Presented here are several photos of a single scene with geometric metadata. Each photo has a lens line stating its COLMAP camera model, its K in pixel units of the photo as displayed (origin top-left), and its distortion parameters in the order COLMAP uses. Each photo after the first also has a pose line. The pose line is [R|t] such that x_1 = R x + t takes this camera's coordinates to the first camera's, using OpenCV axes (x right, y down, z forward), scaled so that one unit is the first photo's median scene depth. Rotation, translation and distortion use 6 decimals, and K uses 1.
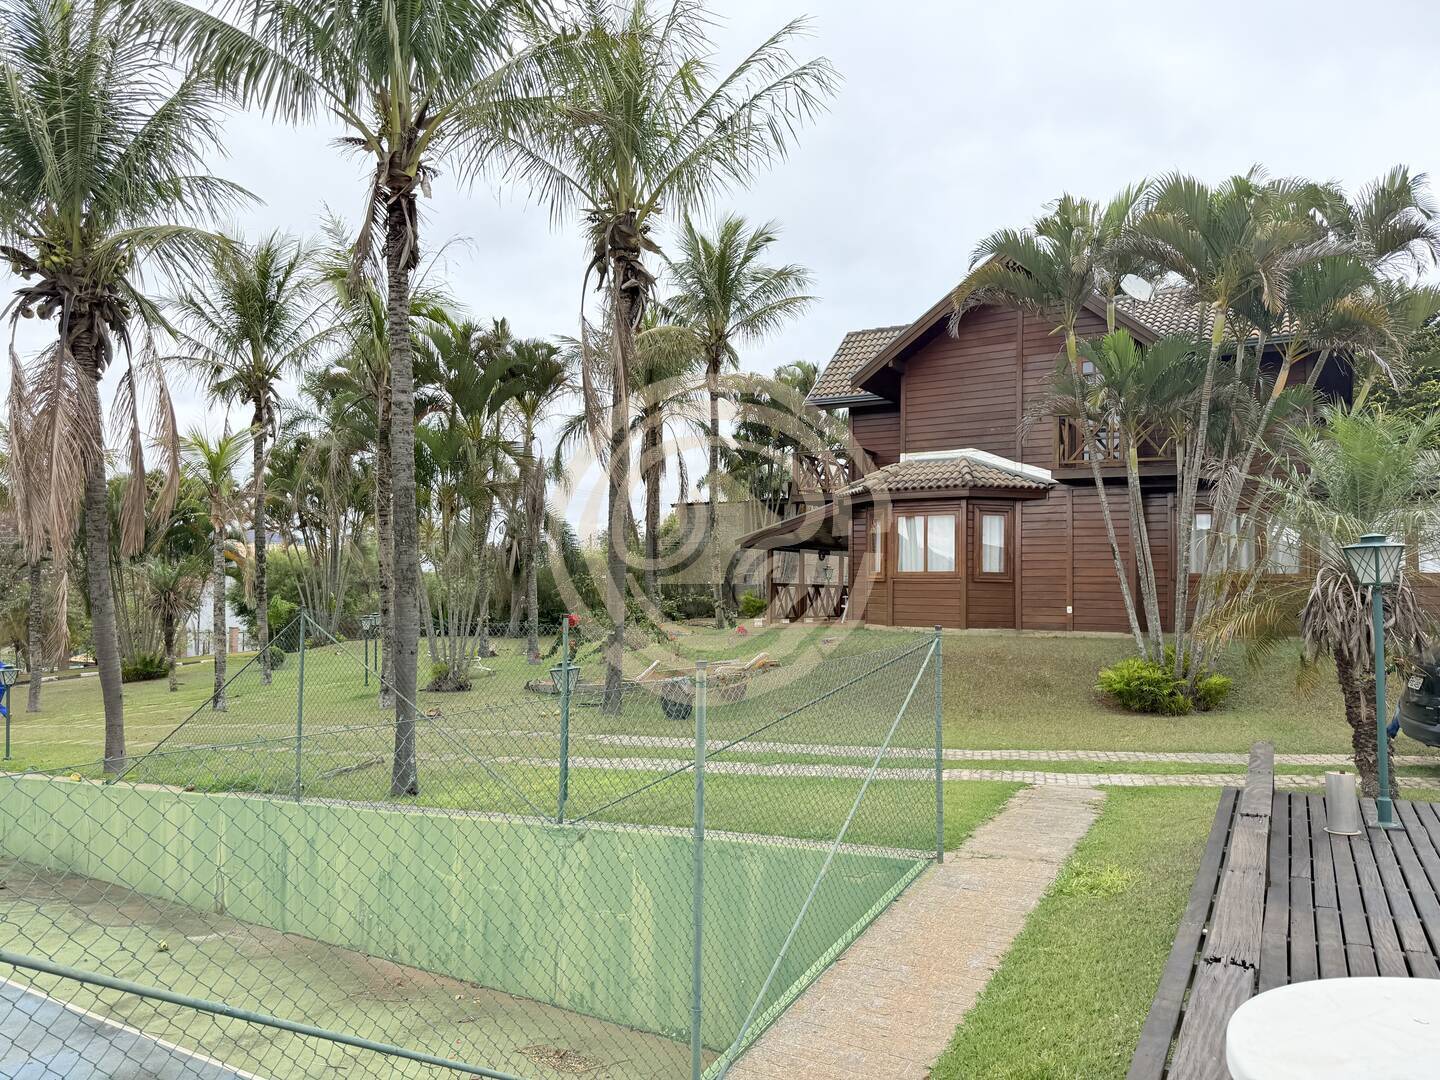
lens RADIAL K [[1030.9, 0, 714.6], [0, 1030.9, 558.0], [0, 0, 1]] dist [0.056411, -0.085089]
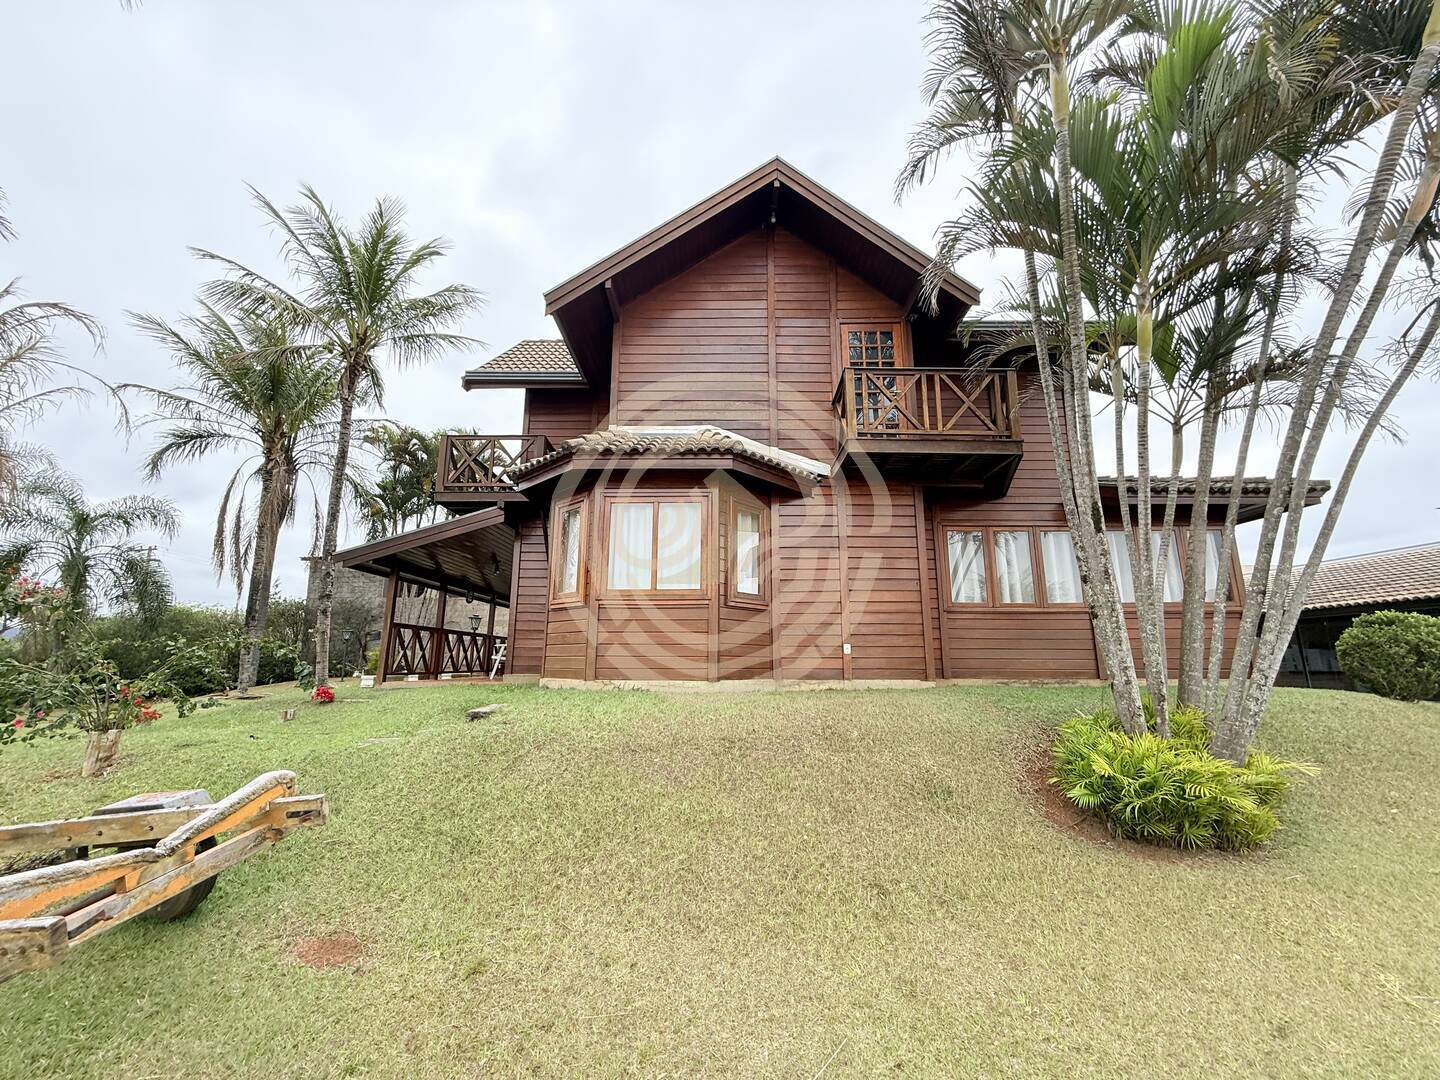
lens RADIAL K [[578.5, 0, 718.3], [0, 578.5, 539.7], [0, 0, 1]] dist [-0.005001, 0.000292]
pose [[0.870262, 0.089770, 0.484340, 0.034933], [-0.005730, 0.985032, -0.172275, 0.022940], [-0.492556, 0.147149, 0.857751, 0.356321]]
